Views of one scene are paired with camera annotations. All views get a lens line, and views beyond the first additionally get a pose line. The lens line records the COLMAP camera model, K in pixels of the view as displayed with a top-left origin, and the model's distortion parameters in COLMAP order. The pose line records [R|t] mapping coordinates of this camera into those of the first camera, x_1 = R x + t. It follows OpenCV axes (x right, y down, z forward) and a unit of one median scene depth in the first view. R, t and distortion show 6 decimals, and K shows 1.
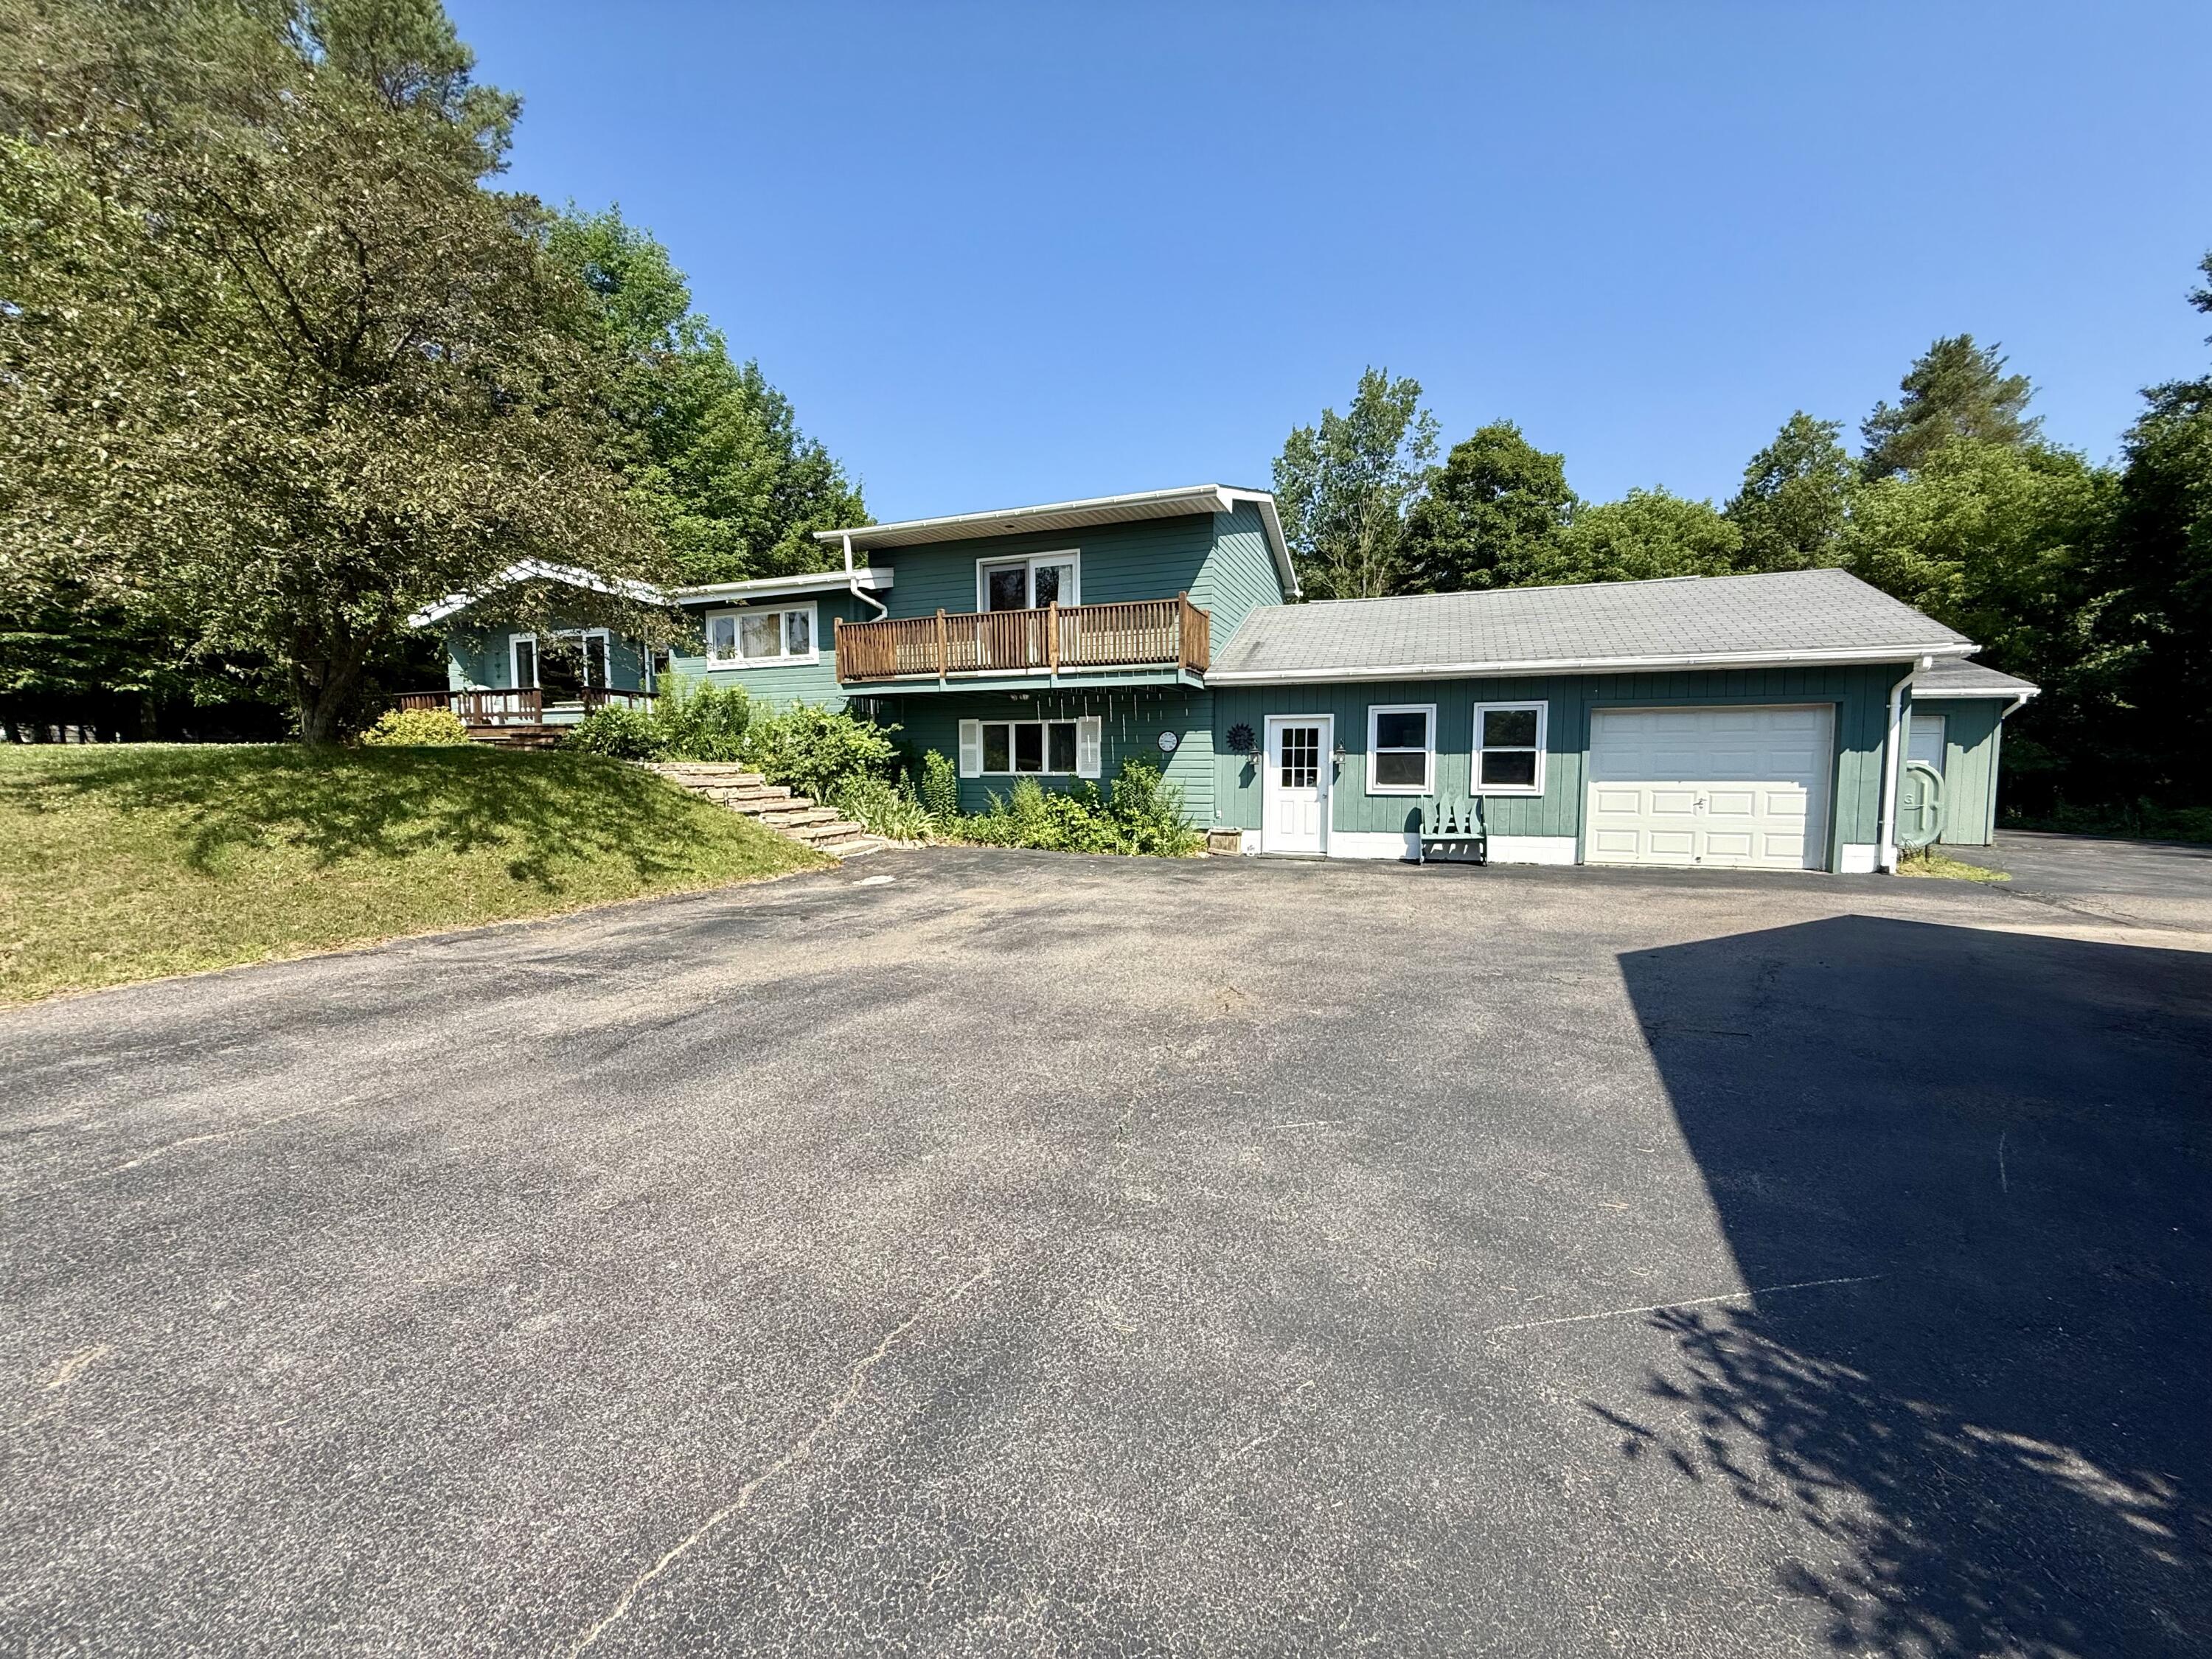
lens RADIAL K [[884.4, 0, 1100.4], [0, 884.4, 836.1], [0, 0, 1]] dist [0.003975, -0.000291]
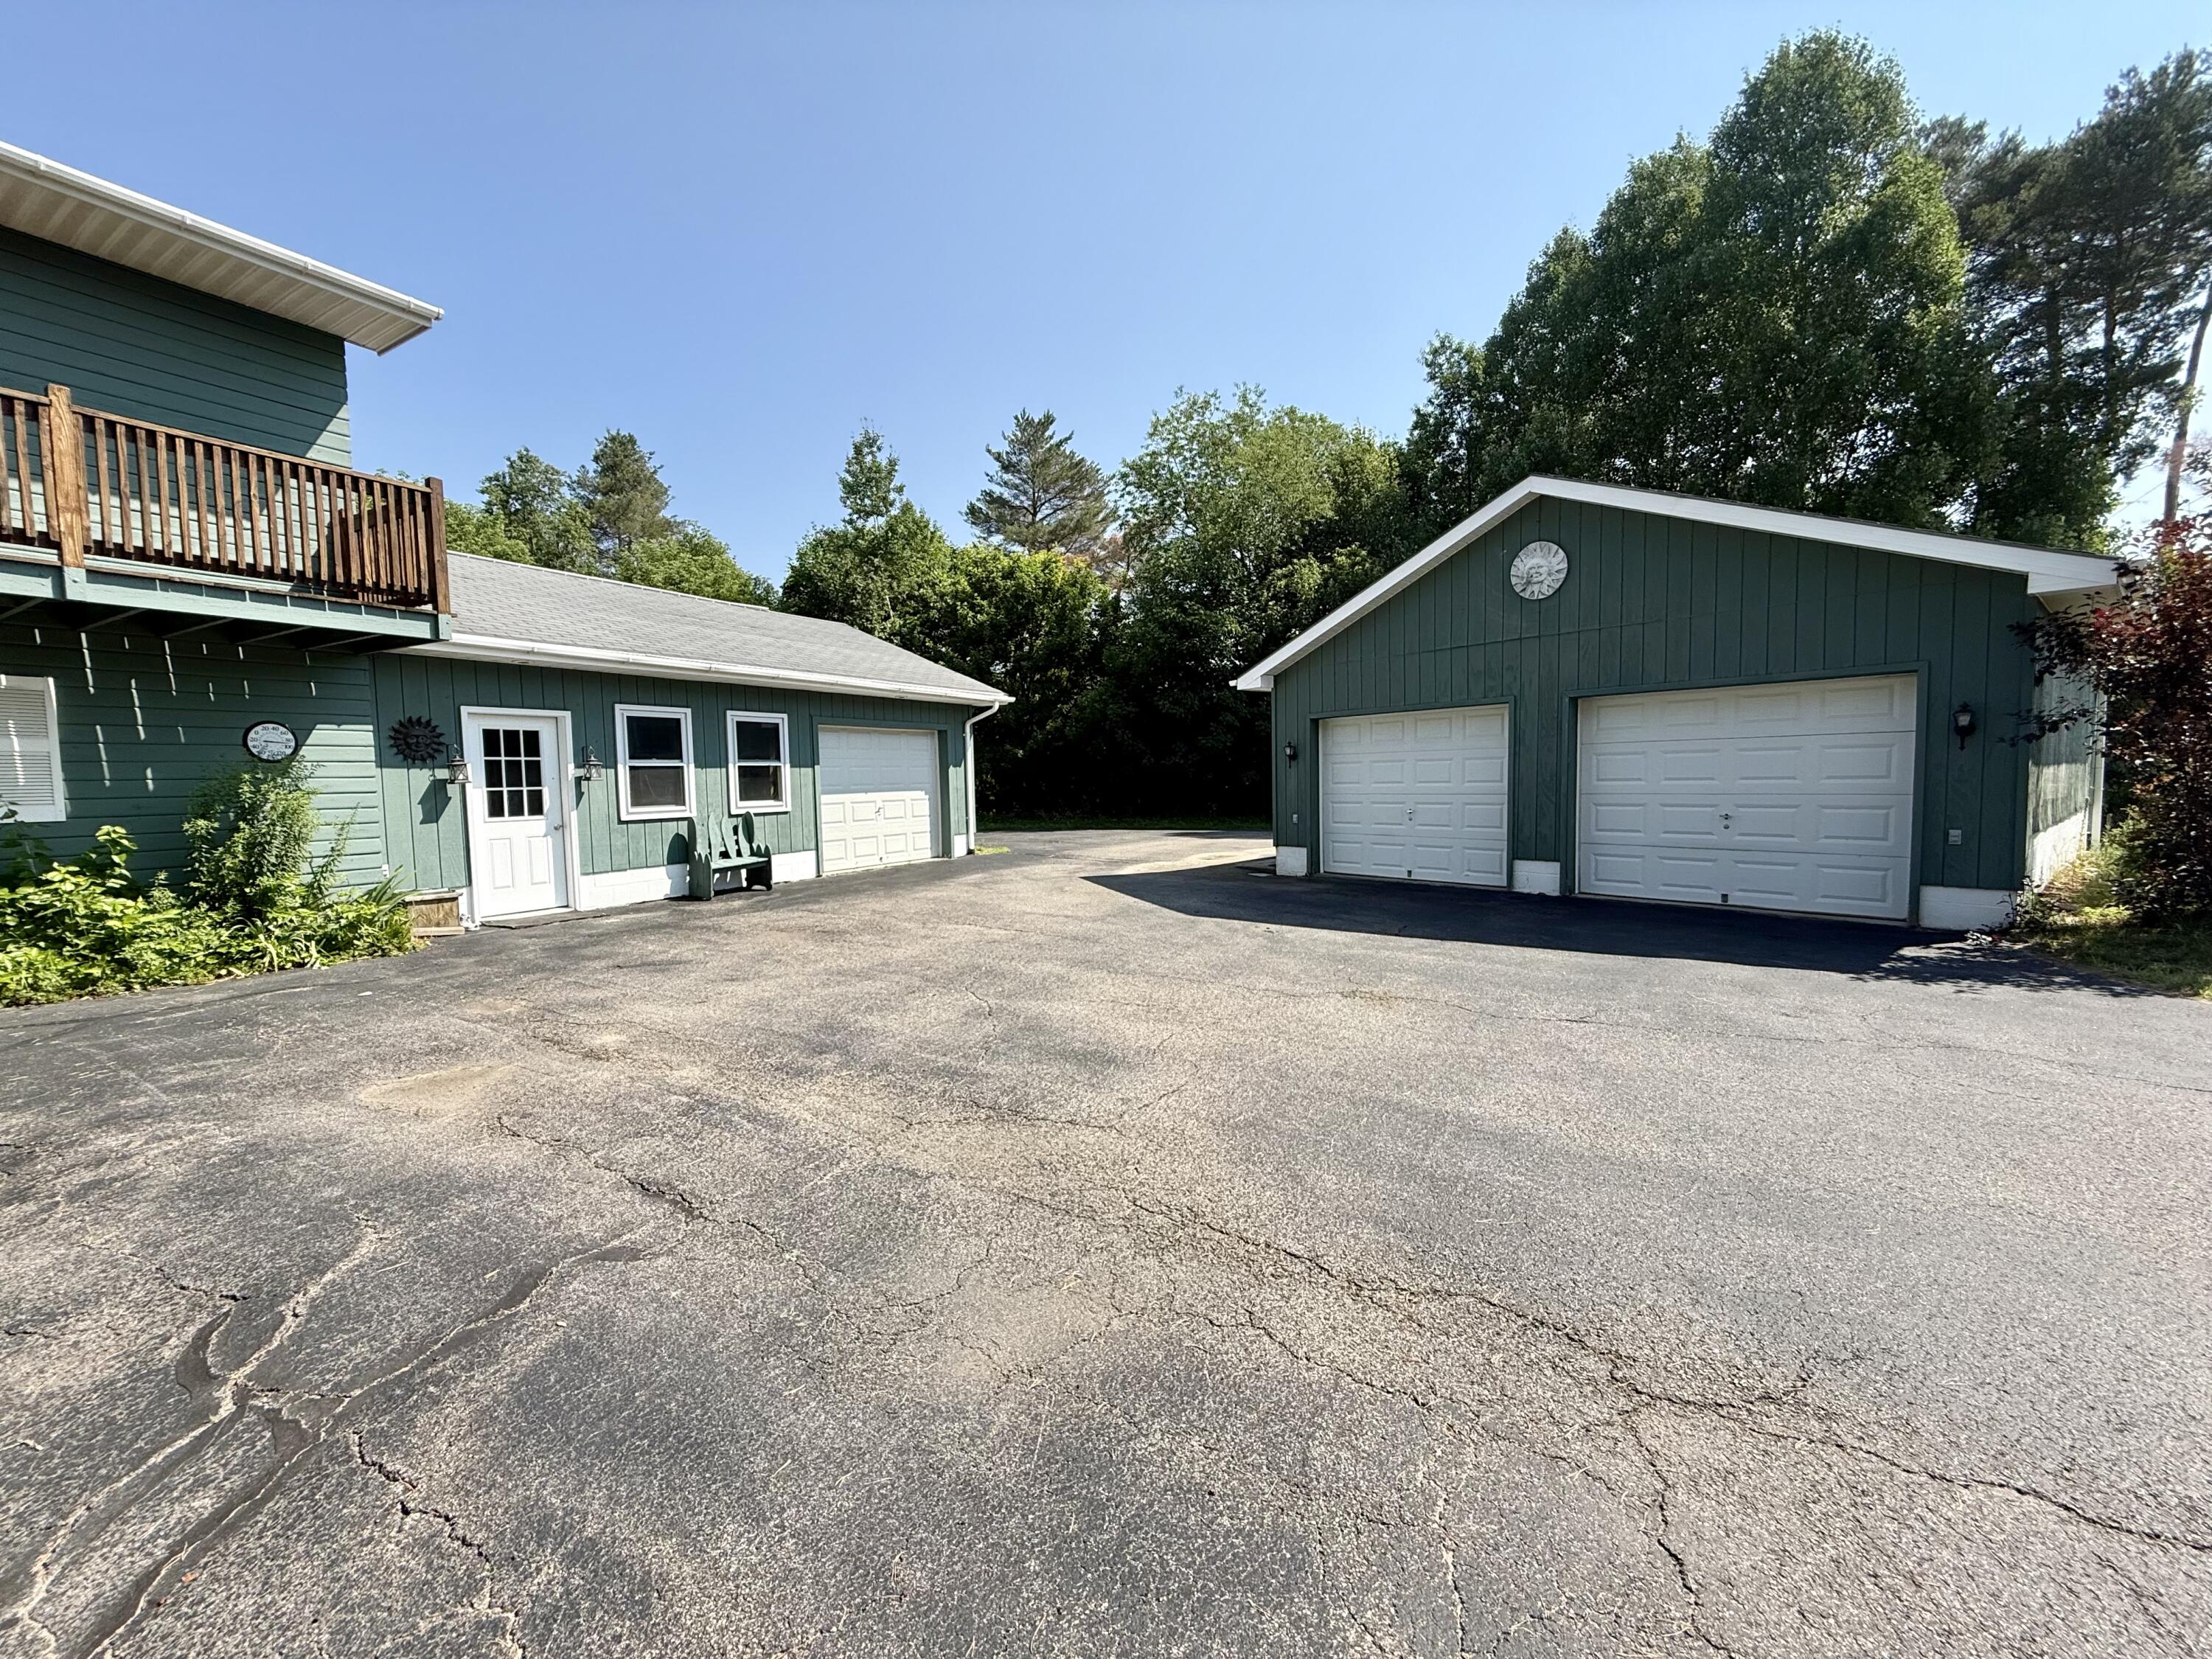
lens RADIAL K [[884.4, 0, 1104.5], [0, 884.4, 826.8], [0, 0, 1]] dist [0.003975, -0.000291]
pose [[0.169007, -0.060418, 0.983761, -0.371575], [0.097166, 0.994279, 0.044371, -0.035379], [-0.980814, 0.088089, 0.173910, 0.459466]]
